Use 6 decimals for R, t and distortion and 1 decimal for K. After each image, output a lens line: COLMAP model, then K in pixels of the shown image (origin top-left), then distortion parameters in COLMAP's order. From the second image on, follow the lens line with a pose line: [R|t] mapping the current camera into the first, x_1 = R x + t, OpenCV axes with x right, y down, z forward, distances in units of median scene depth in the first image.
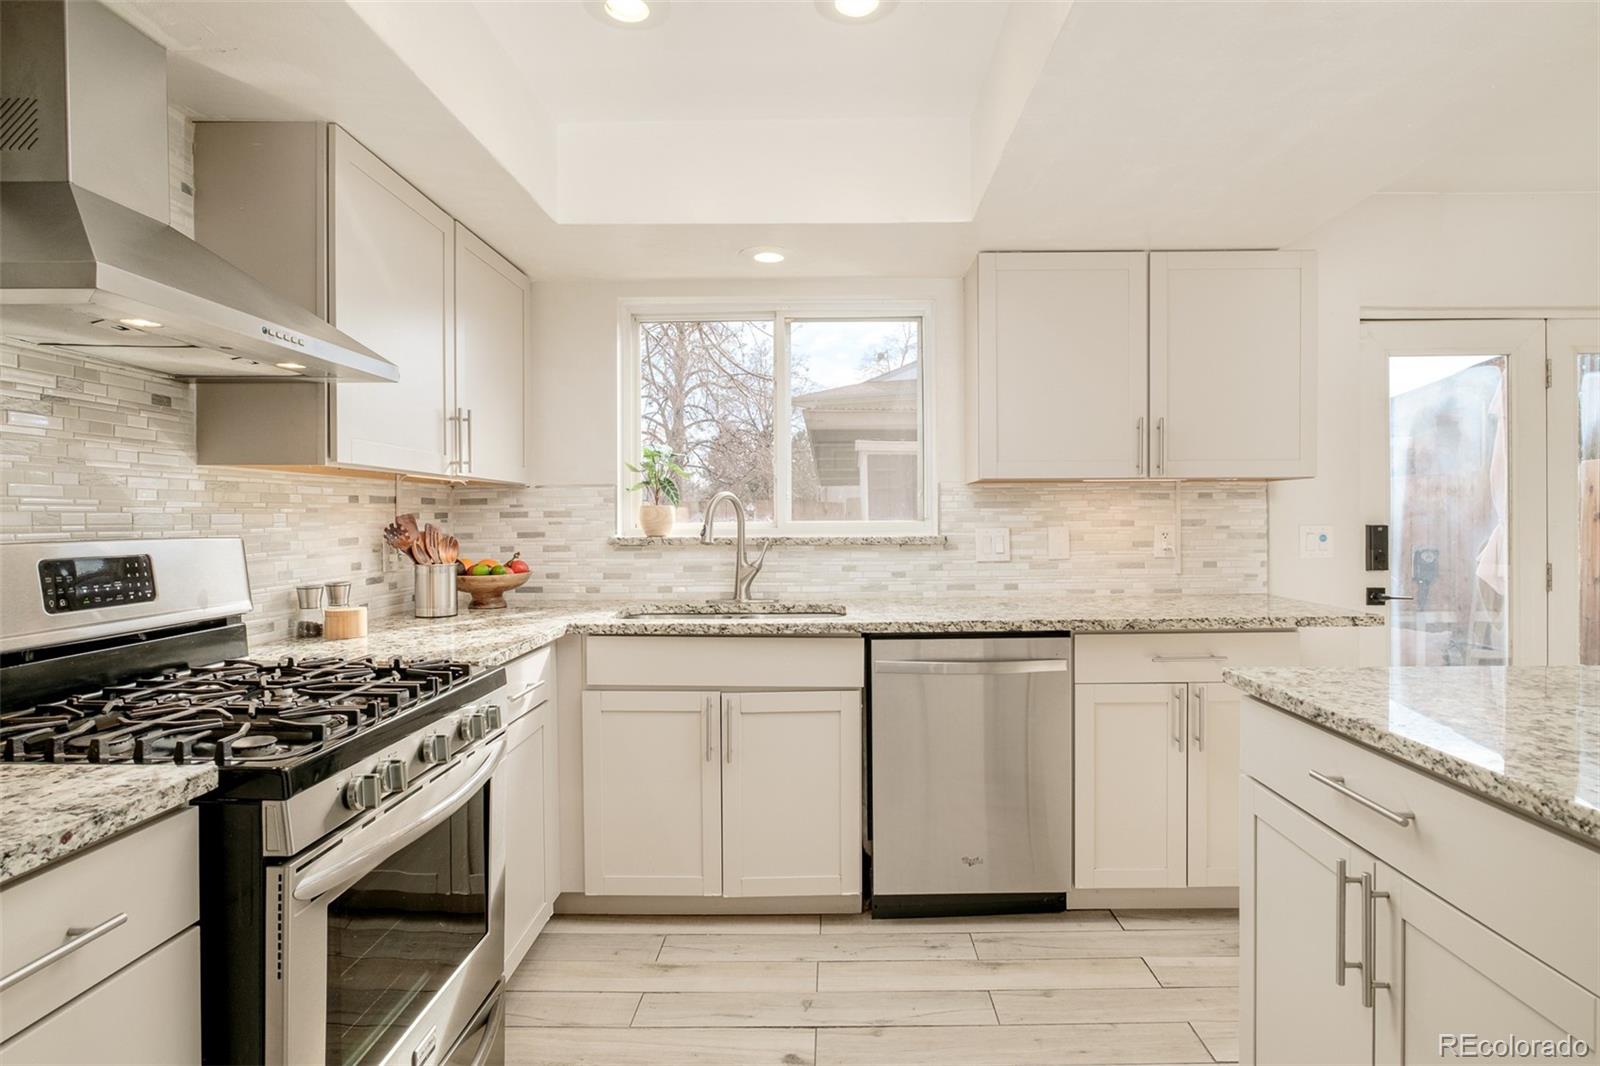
lens RADIAL K [[851.3, 0, 794.7], [0, 851.3, 525.9], [0, 0, 1]] dist [-0.008065, -0.000320]
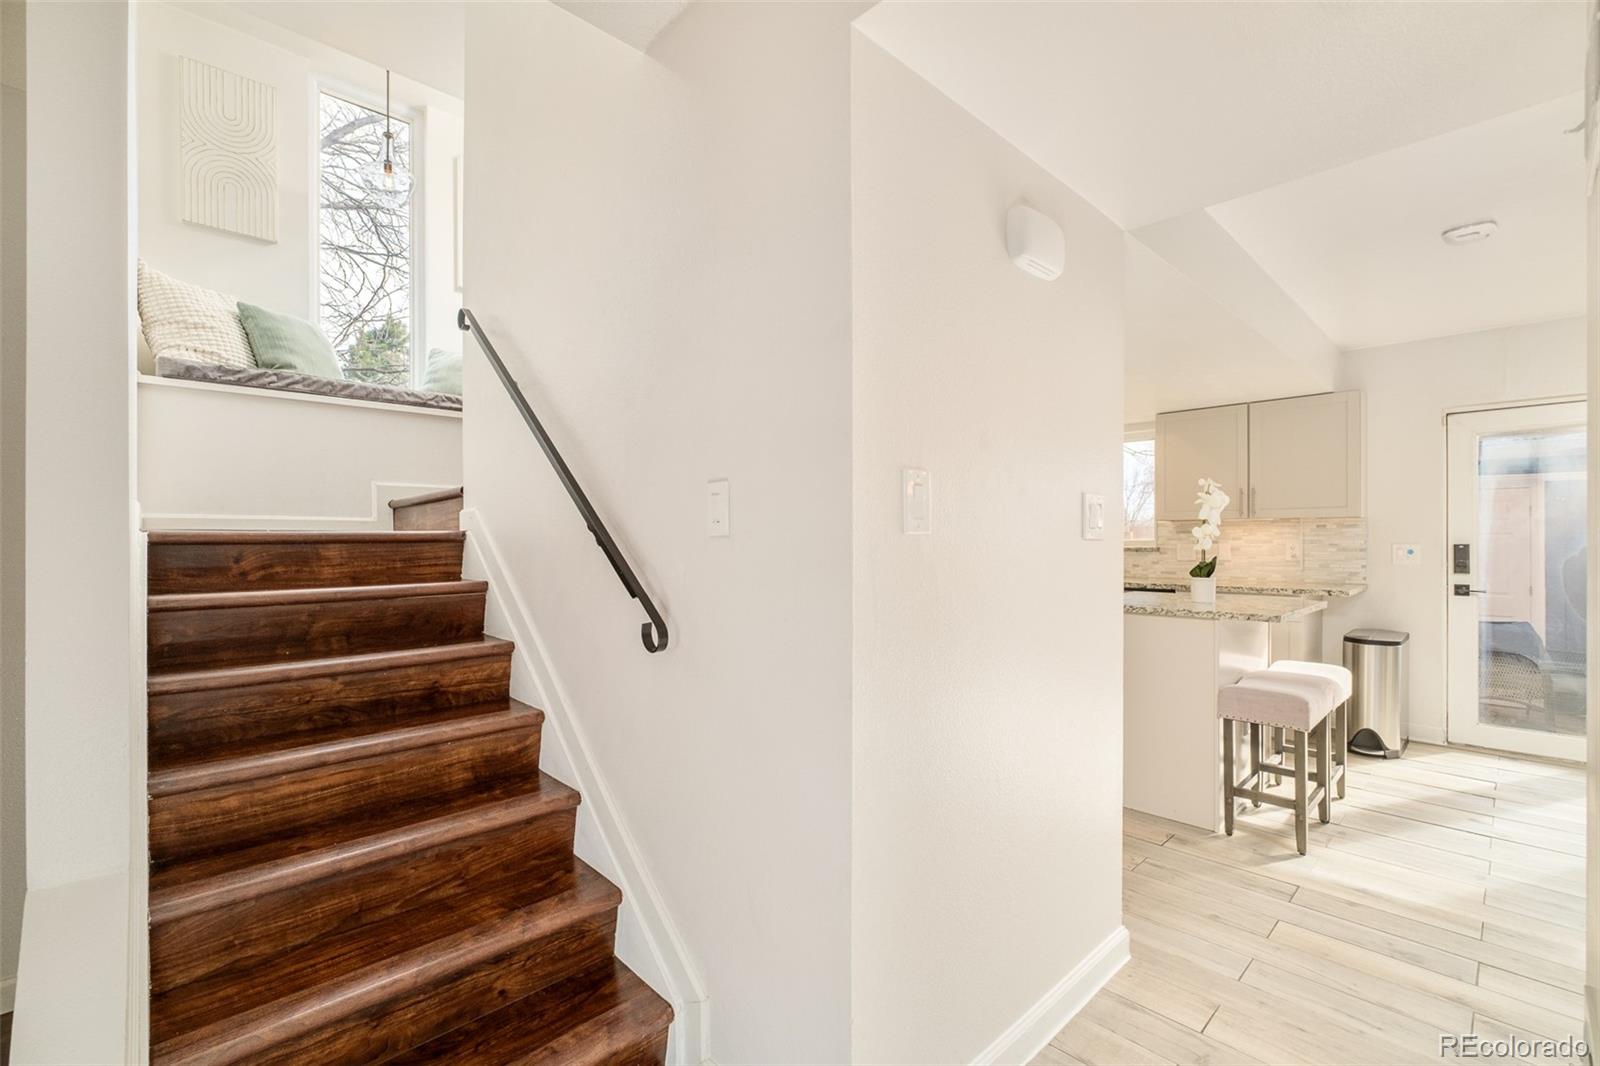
lens RADIAL K [[694.3, 0, 799.5], [0, 694.3, 536.6], [0, 0, 1]] dist [-0.003442, -0.001246]
pose [[0.684969, 0.002286, -0.728569, 0.793053], [-0.009660, 0.999936, -0.005944, 0.004303], [0.728508, 0.011110, 0.684947, -0.769102]]
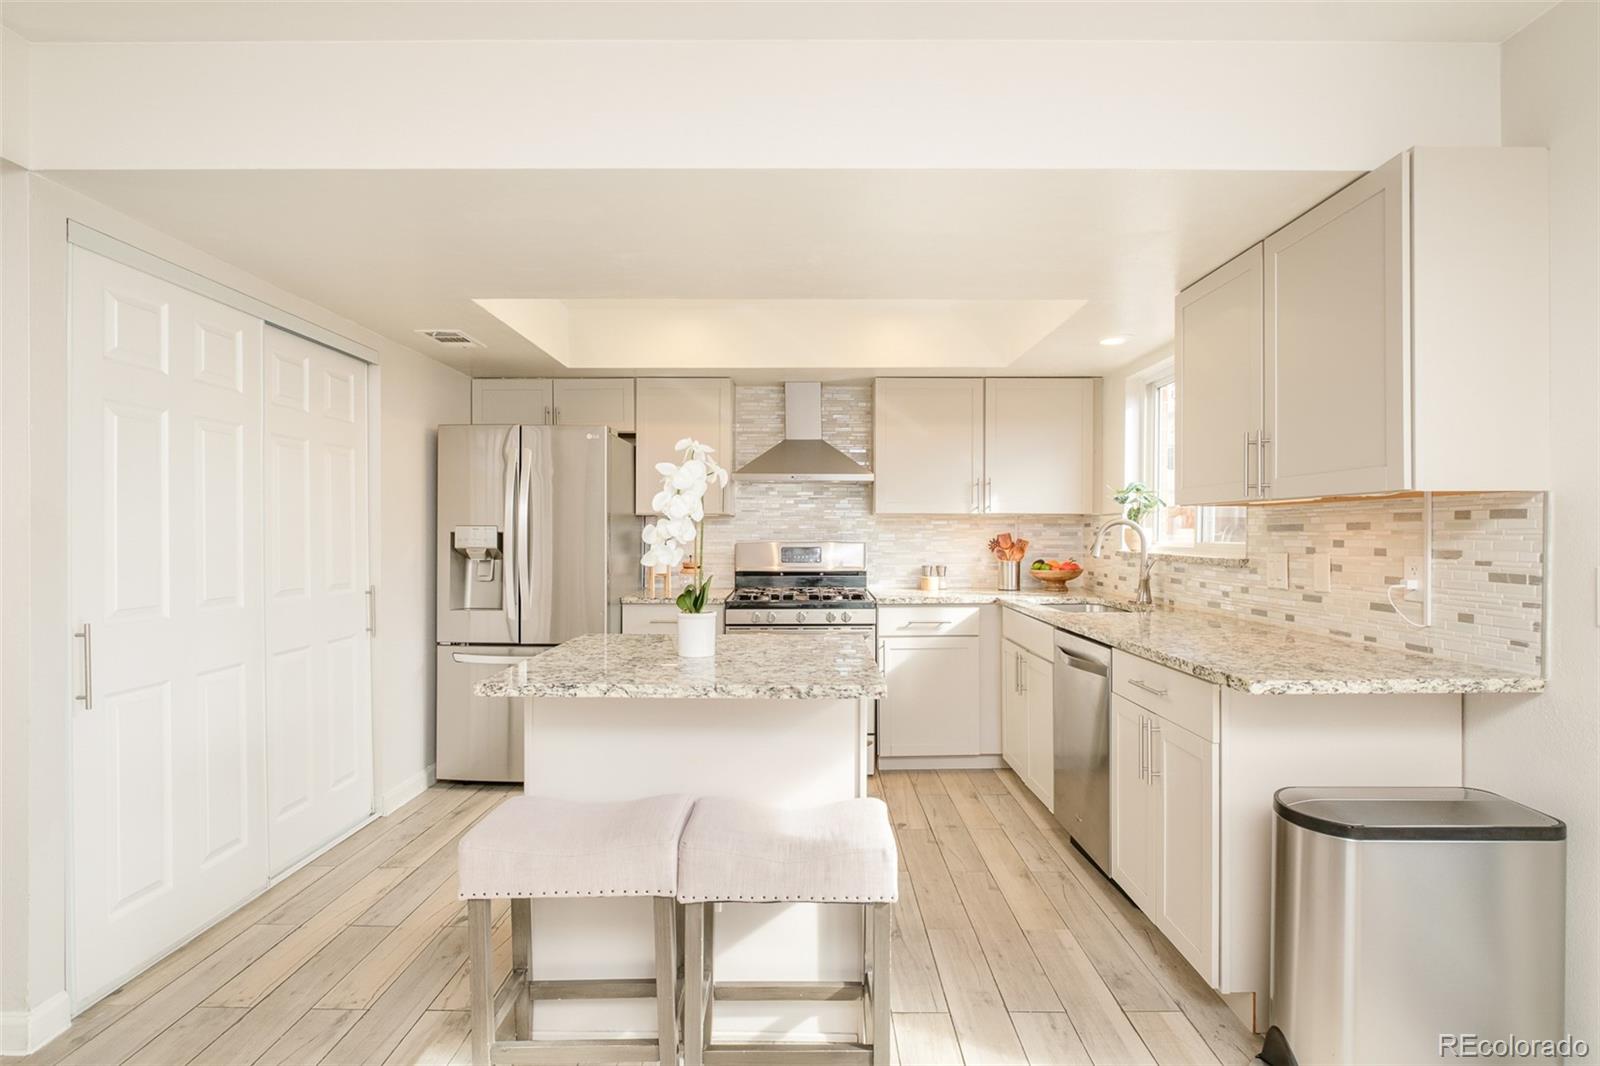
lens RADIAL K [[851.3, 0, 831.0], [0, 851.3, 528.5], [0, 0, 1]] dist [-0.008065, -0.000320]
pose [[0.018665, 0.003969, -0.999818, 1.153566], [-0.009106, 0.999951, 0.003799, -0.023123], [0.999784, 0.009033, 0.018700, 0.490474]]
